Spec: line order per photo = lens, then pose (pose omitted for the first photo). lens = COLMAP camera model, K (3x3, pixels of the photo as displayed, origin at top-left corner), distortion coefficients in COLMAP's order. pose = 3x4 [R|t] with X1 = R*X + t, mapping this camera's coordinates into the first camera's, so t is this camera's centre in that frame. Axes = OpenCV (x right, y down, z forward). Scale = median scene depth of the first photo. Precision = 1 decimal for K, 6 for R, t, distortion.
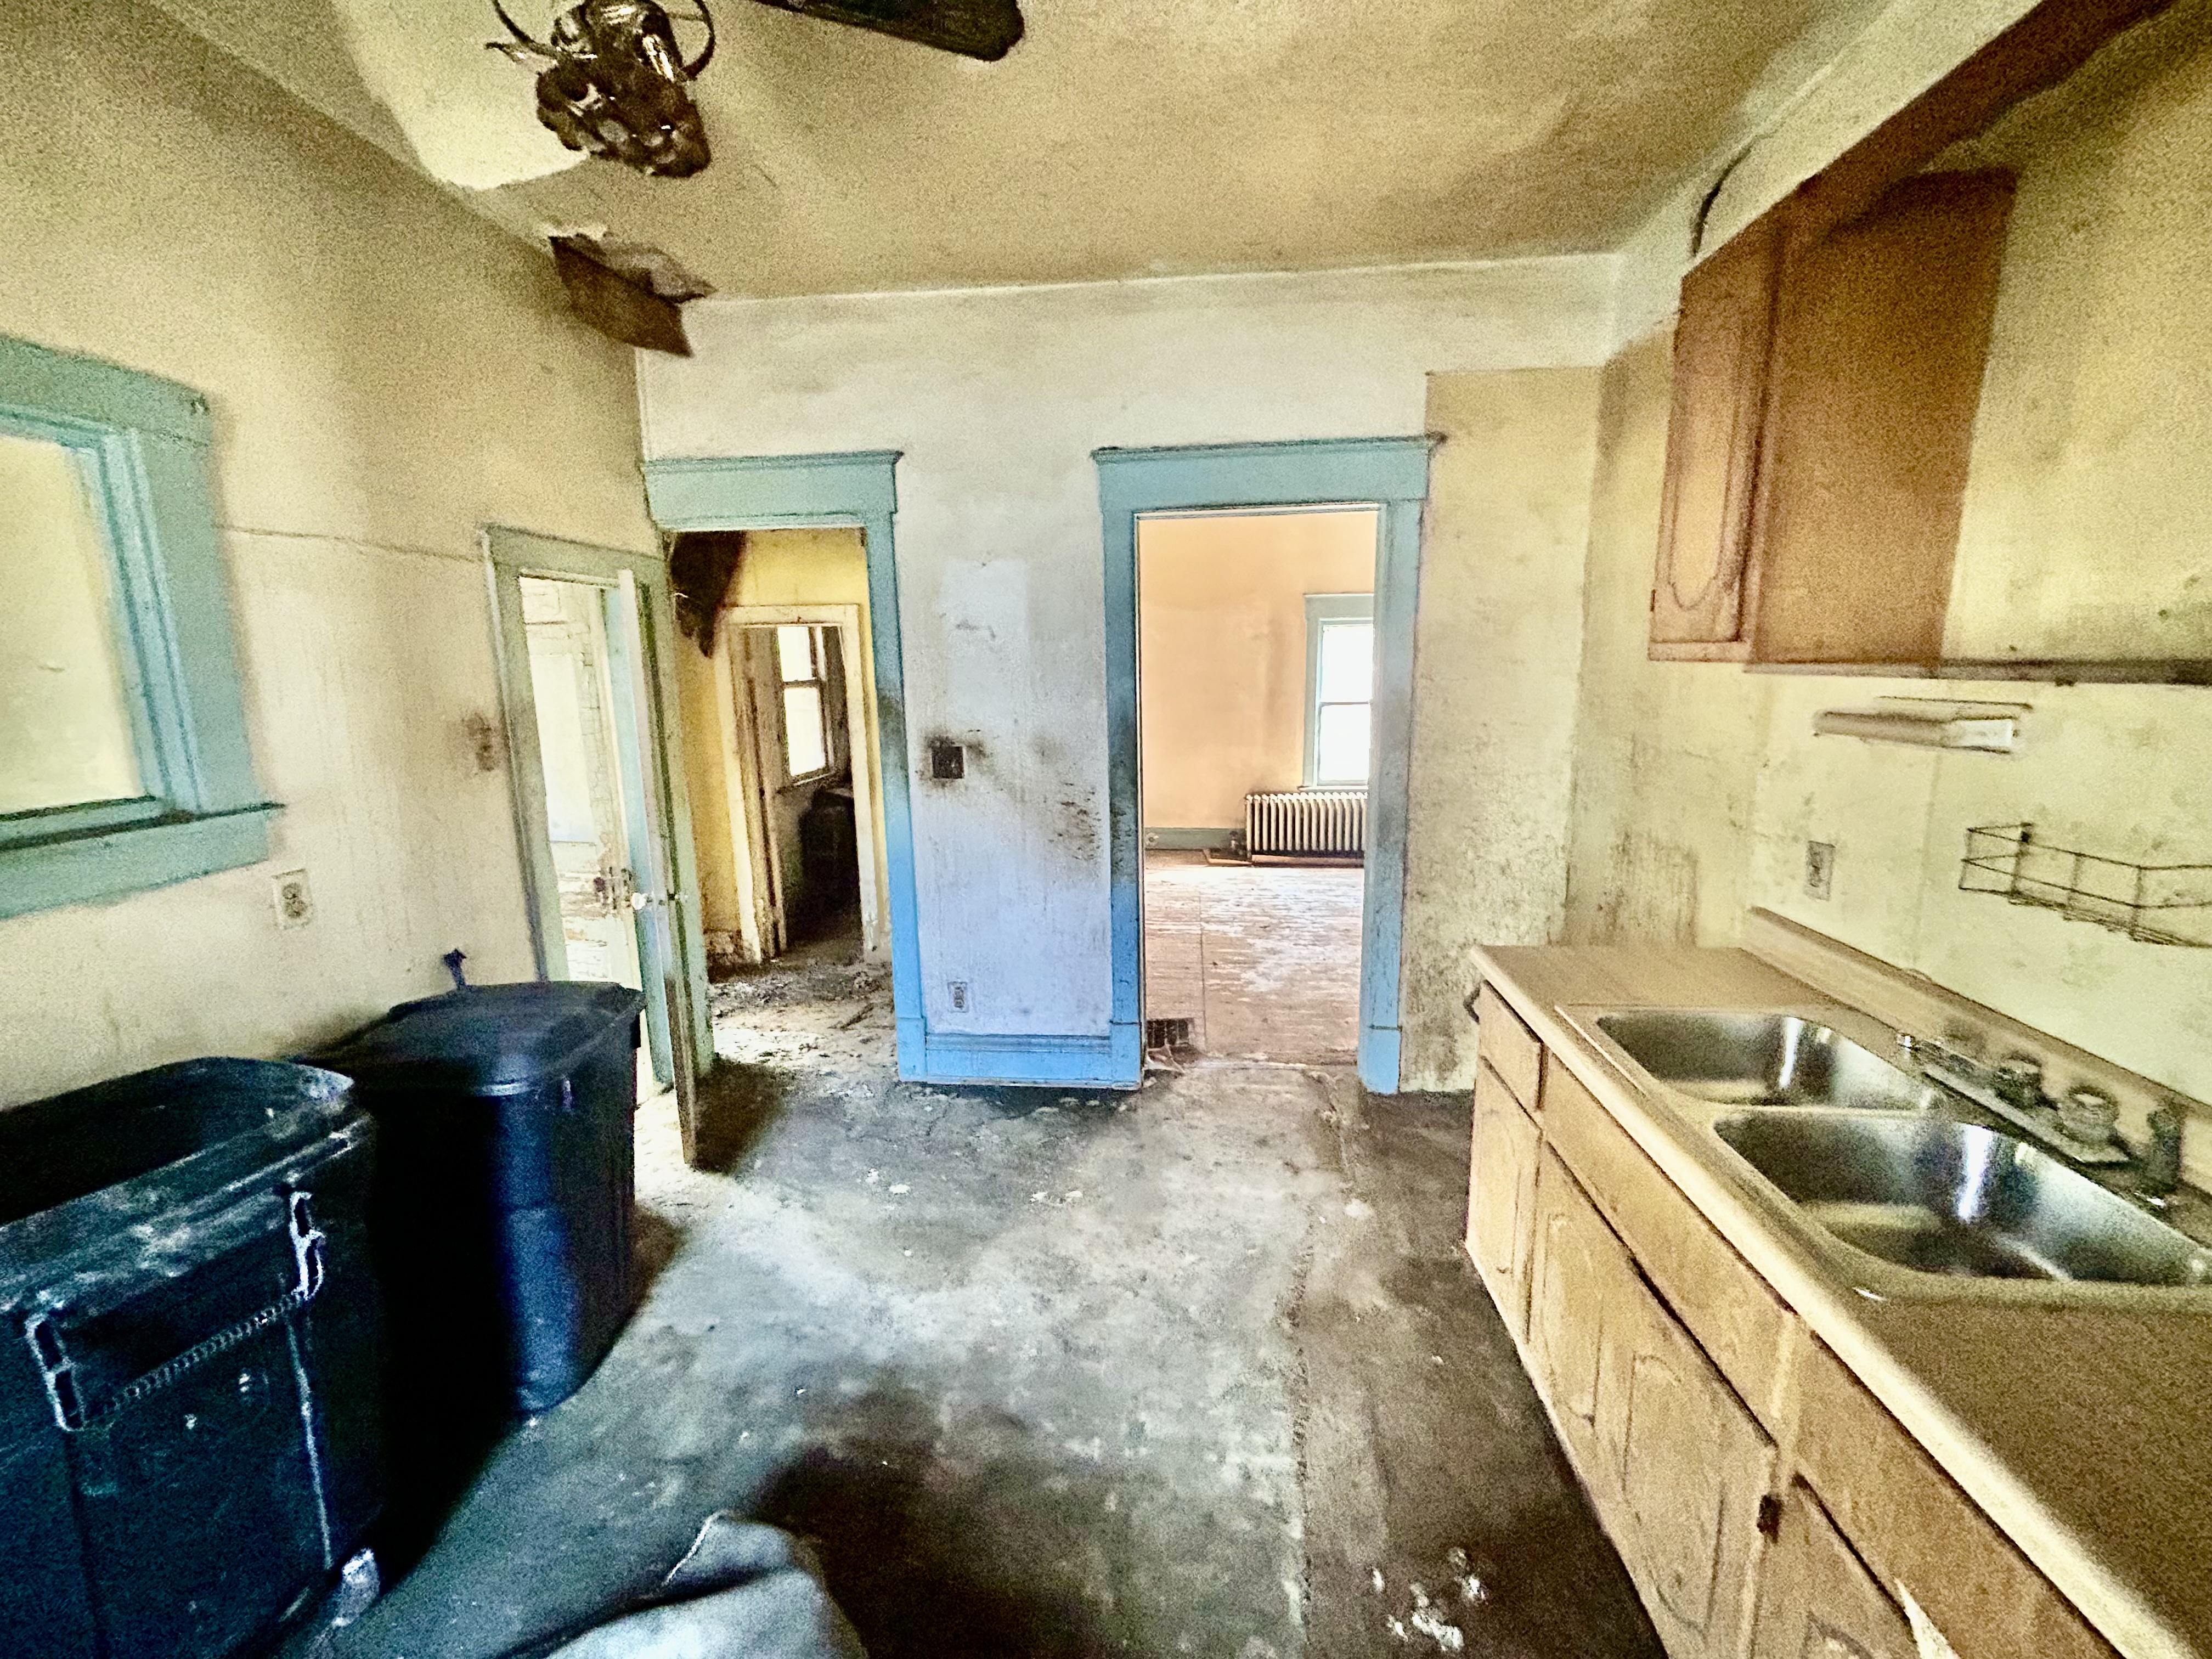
lens RADIAL K [[908.9, 0, 1109.9], [0, 908.9, 820.5], [0, 0, 1]] dist [0.010367, 0.000429]
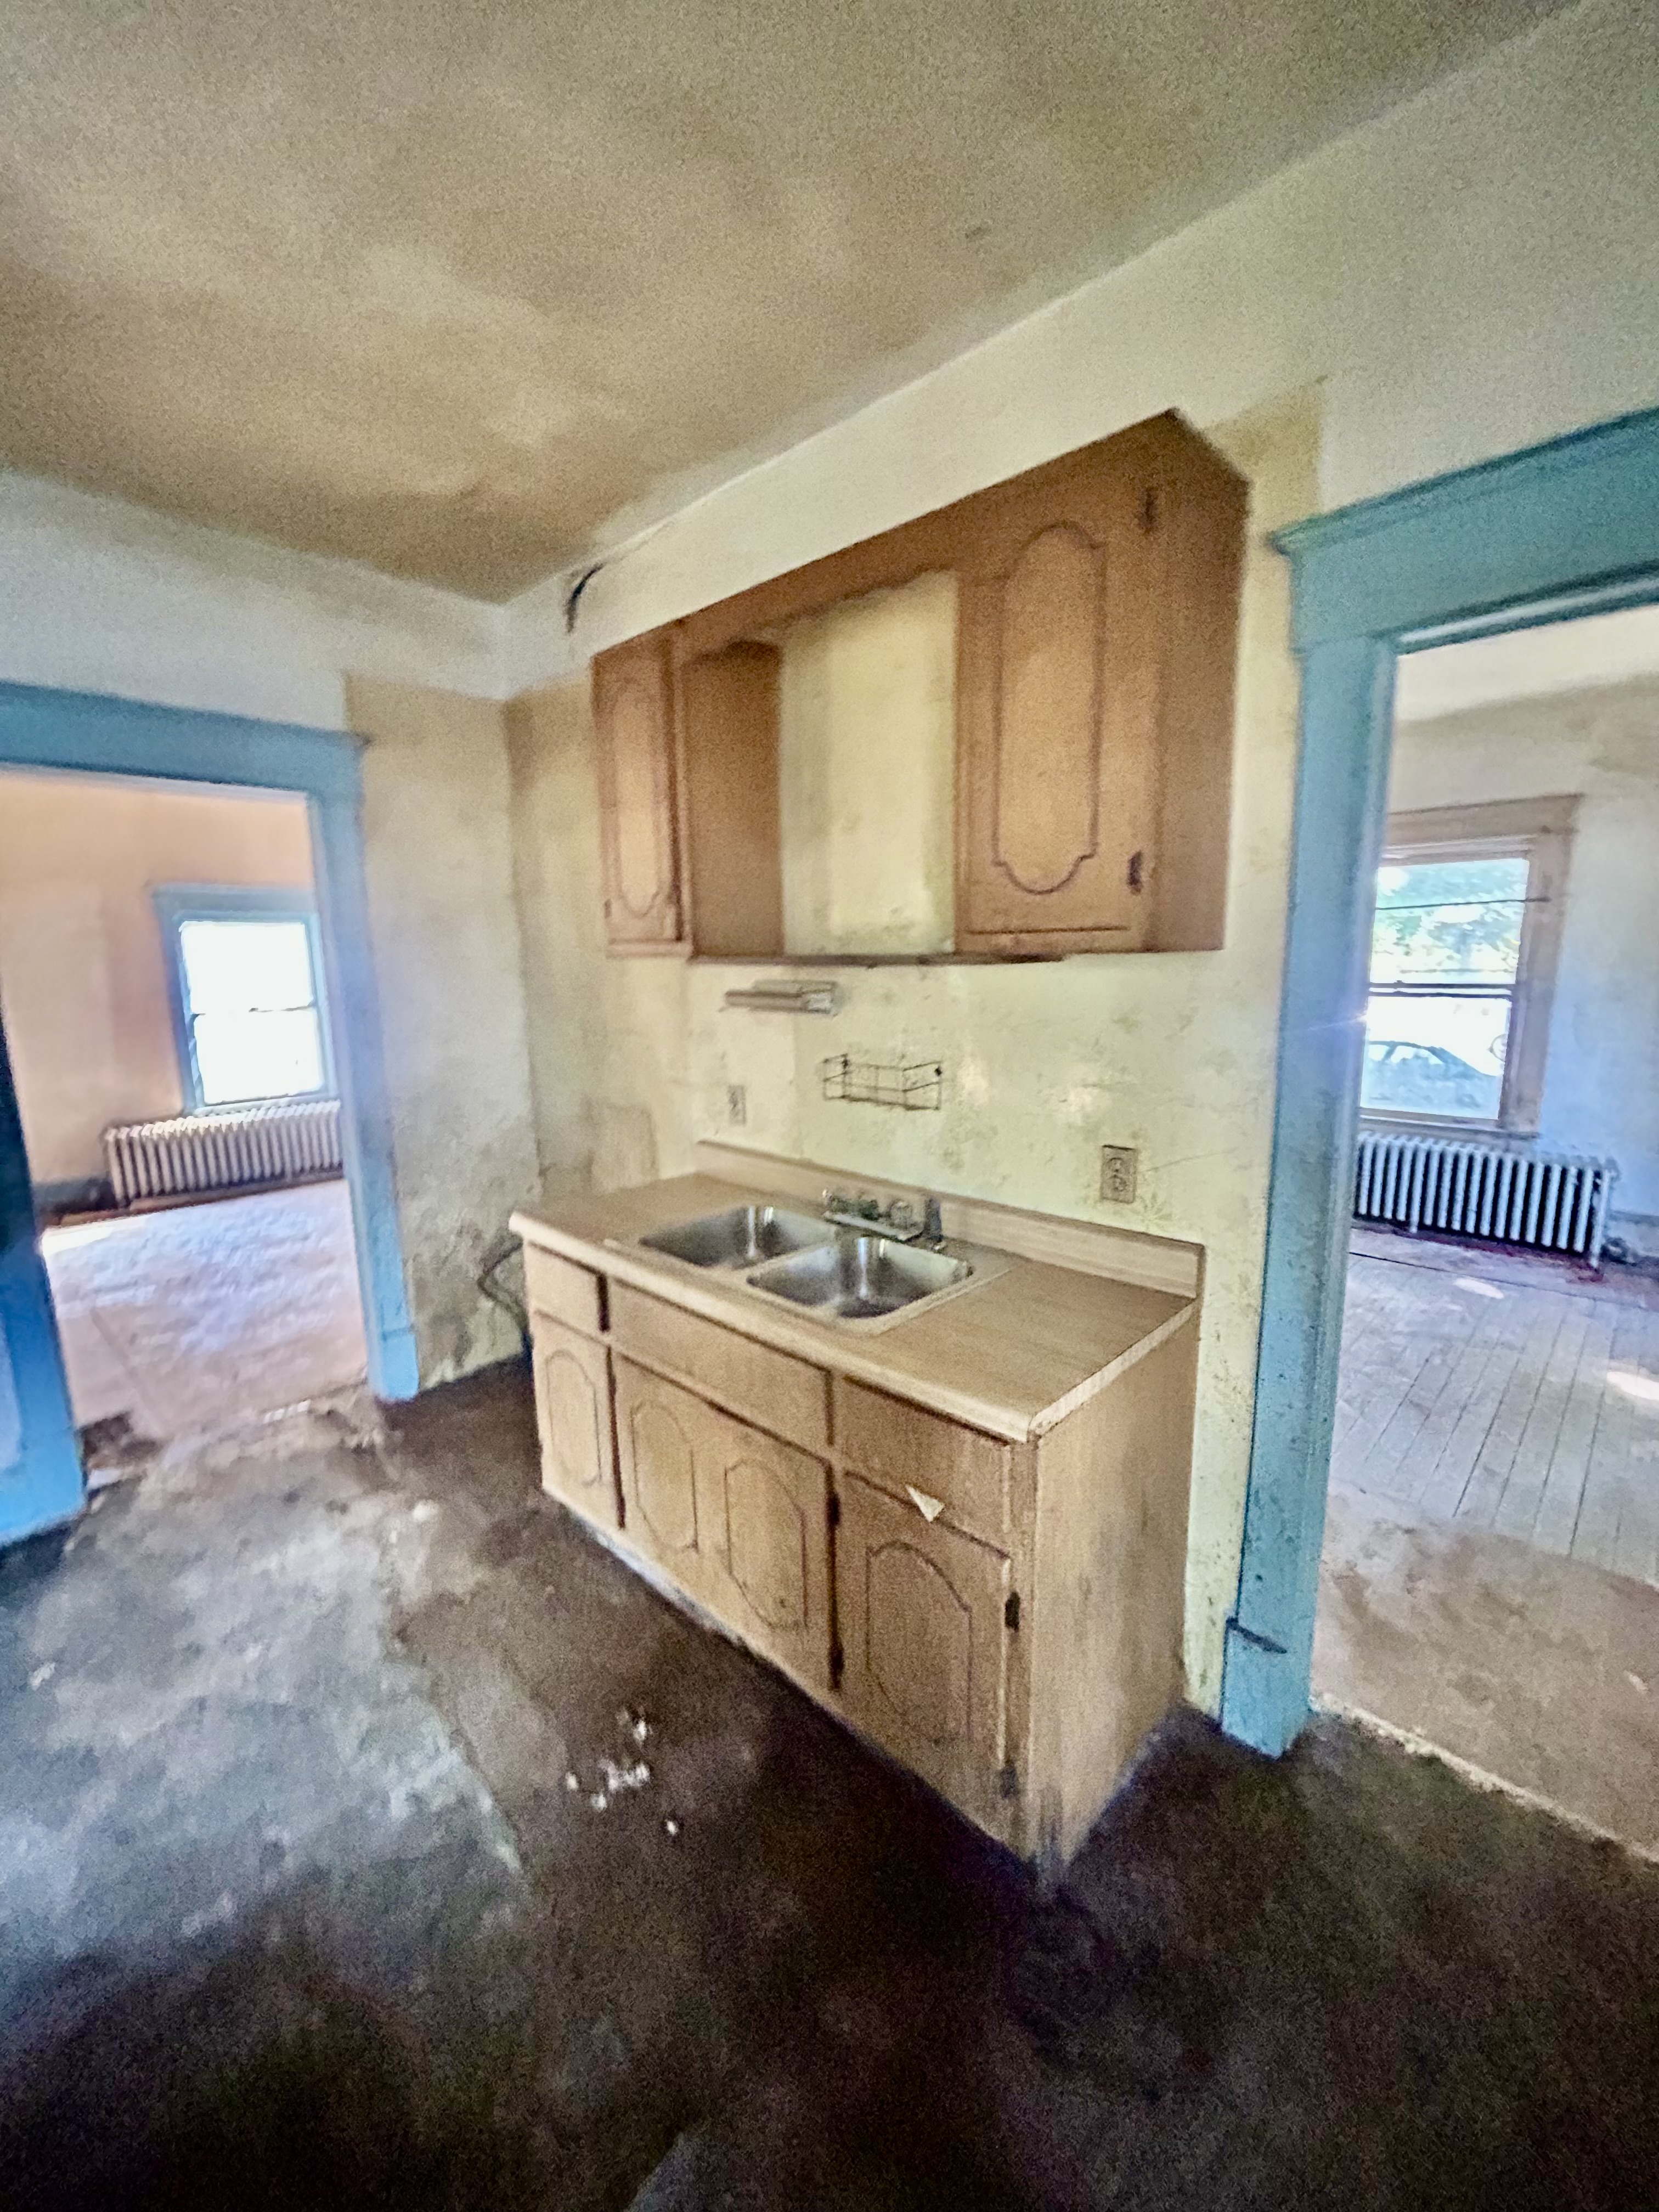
lens RADIAL K [[908.9, 0, 829.5], [0, 908.9, 1106.0], [0, 0, 1]] dist [0.010367, 0.000429]
pose [[0.631607, -0.128734, 0.764526, -0.187779], [0.144021, 0.988436, 0.047455, 0.009826], [-0.761794, 0.080135, 0.642844, -0.011441]]
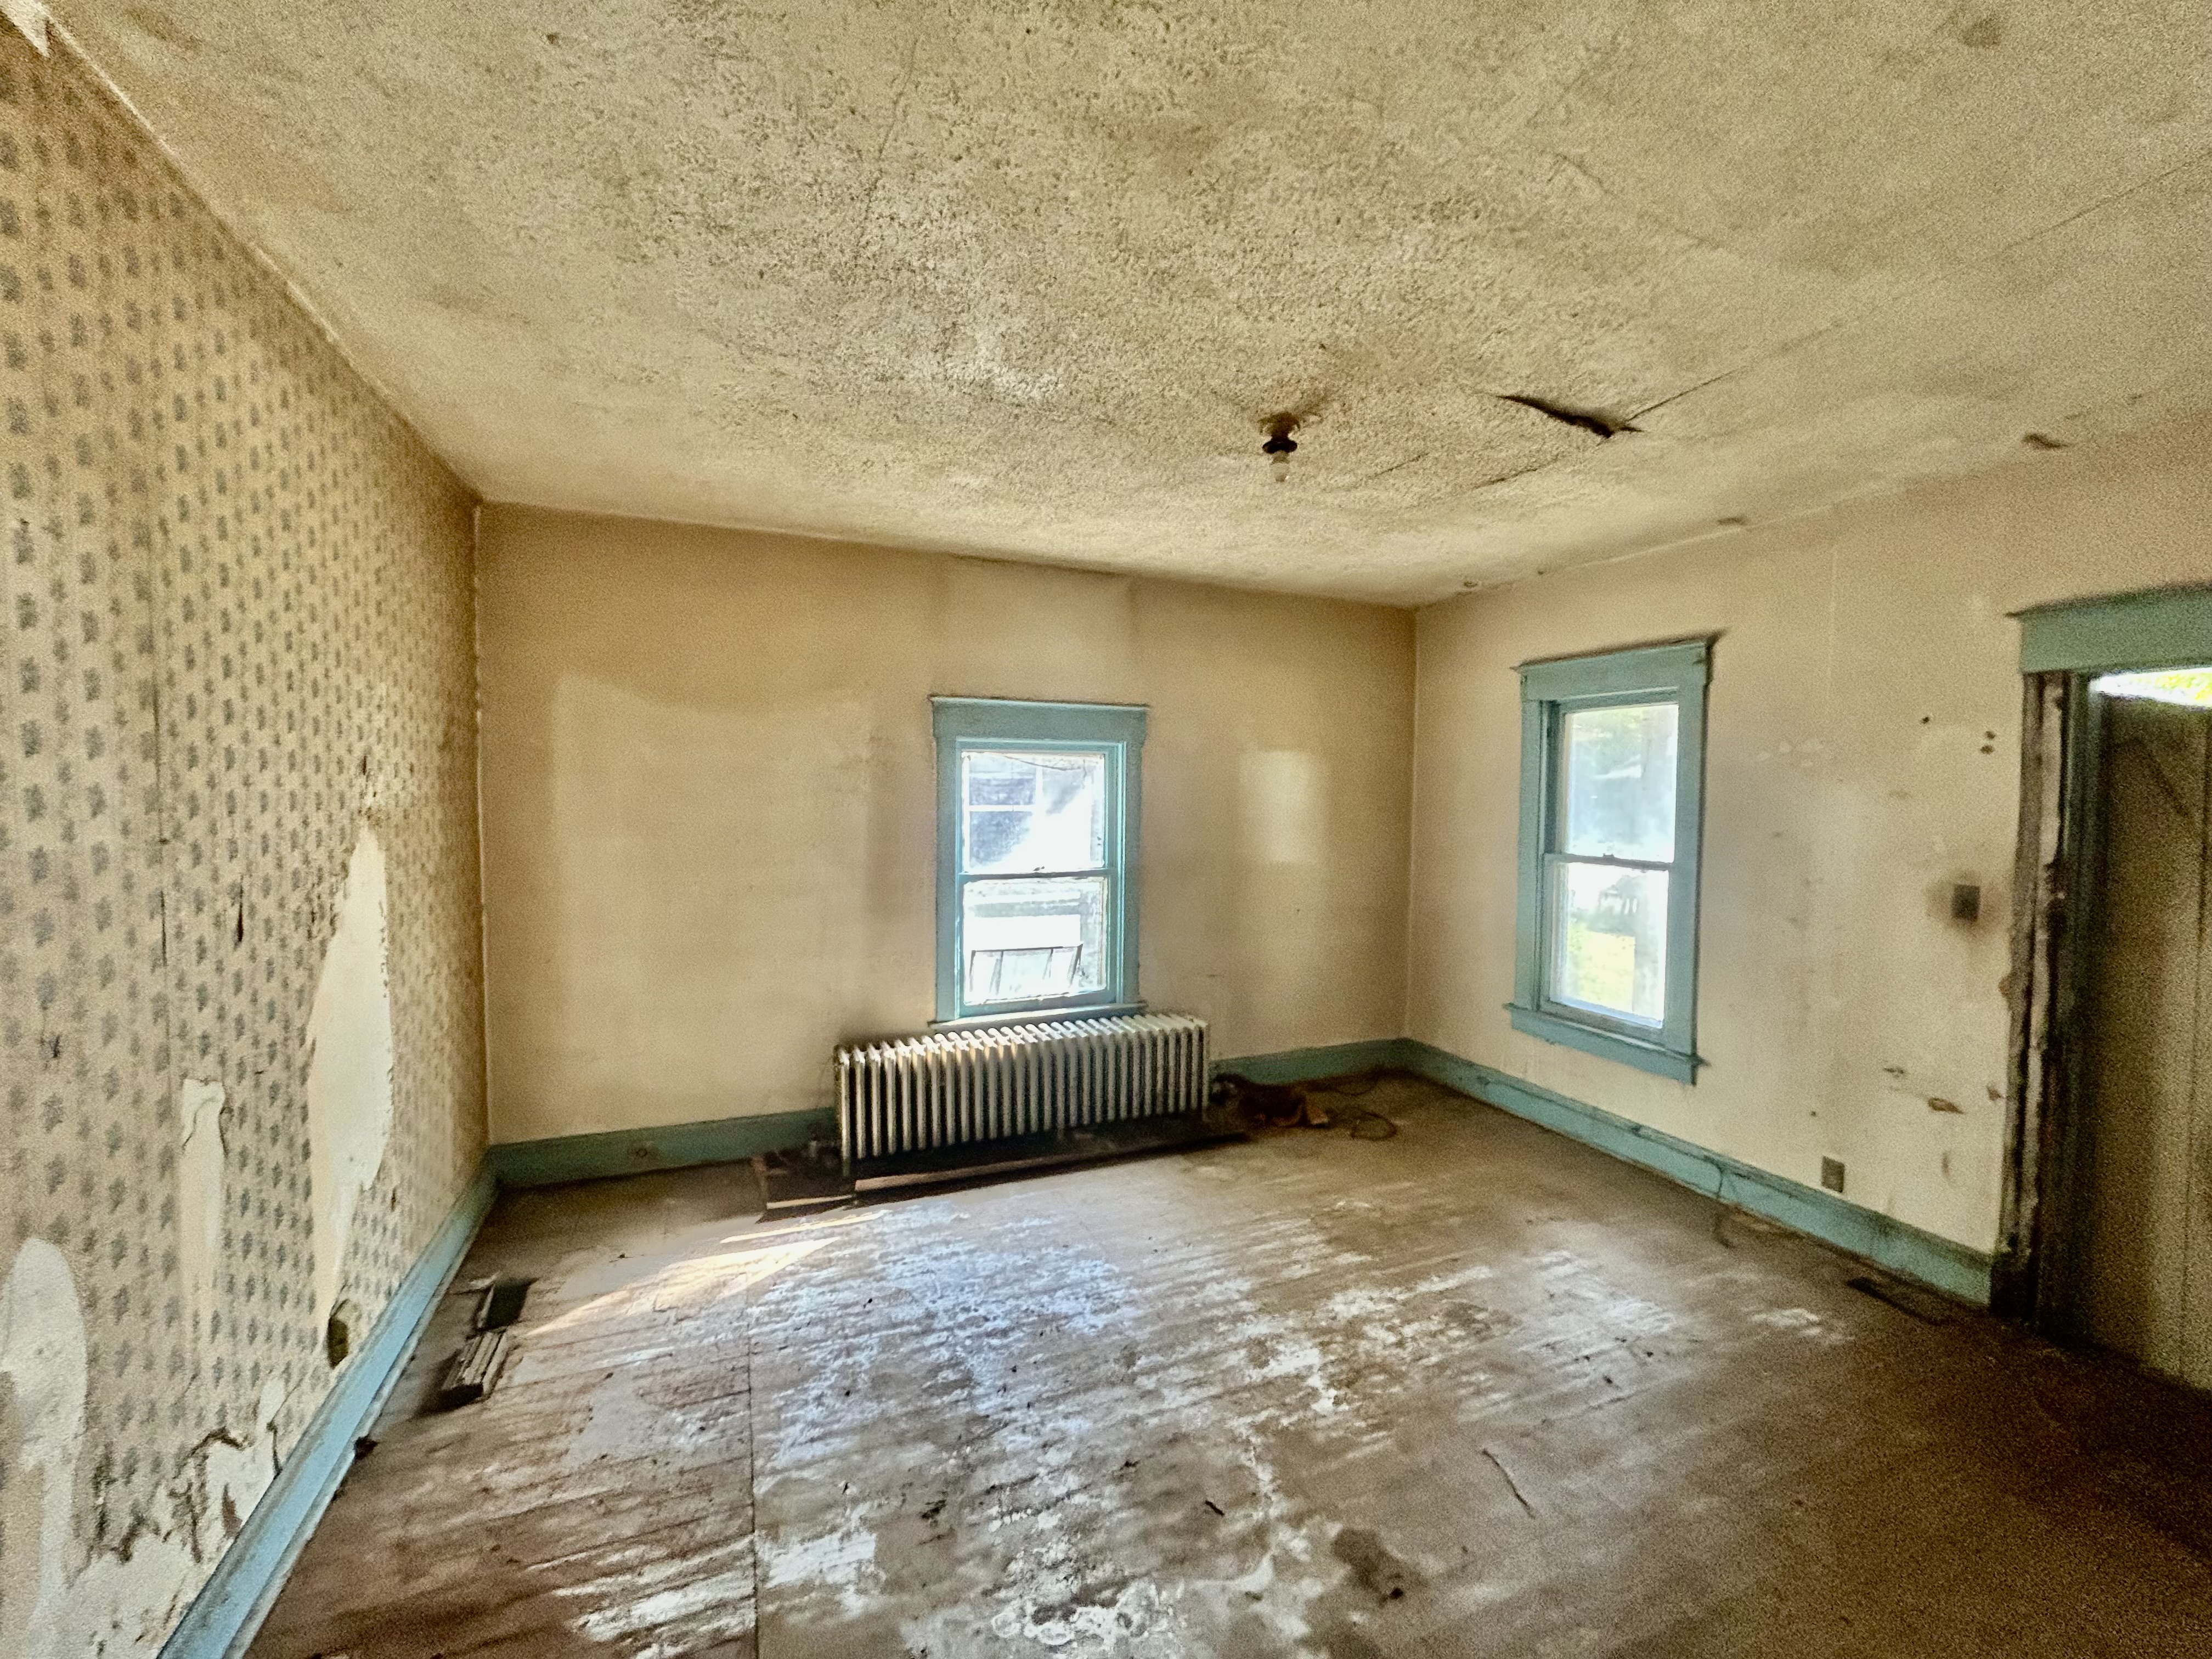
lens RADIAL K [[908.9, 0, 1109.9], [0, 908.9, 820.5], [0, 0, 1]] dist [0.010367, 0.000429]
pose [[0.885718, -0.007861, 0.464157, 0.141126], [0.071087, 0.990361, -0.118878, -0.283648], [-0.458749, 0.138288, 0.877739, 1.391496]]
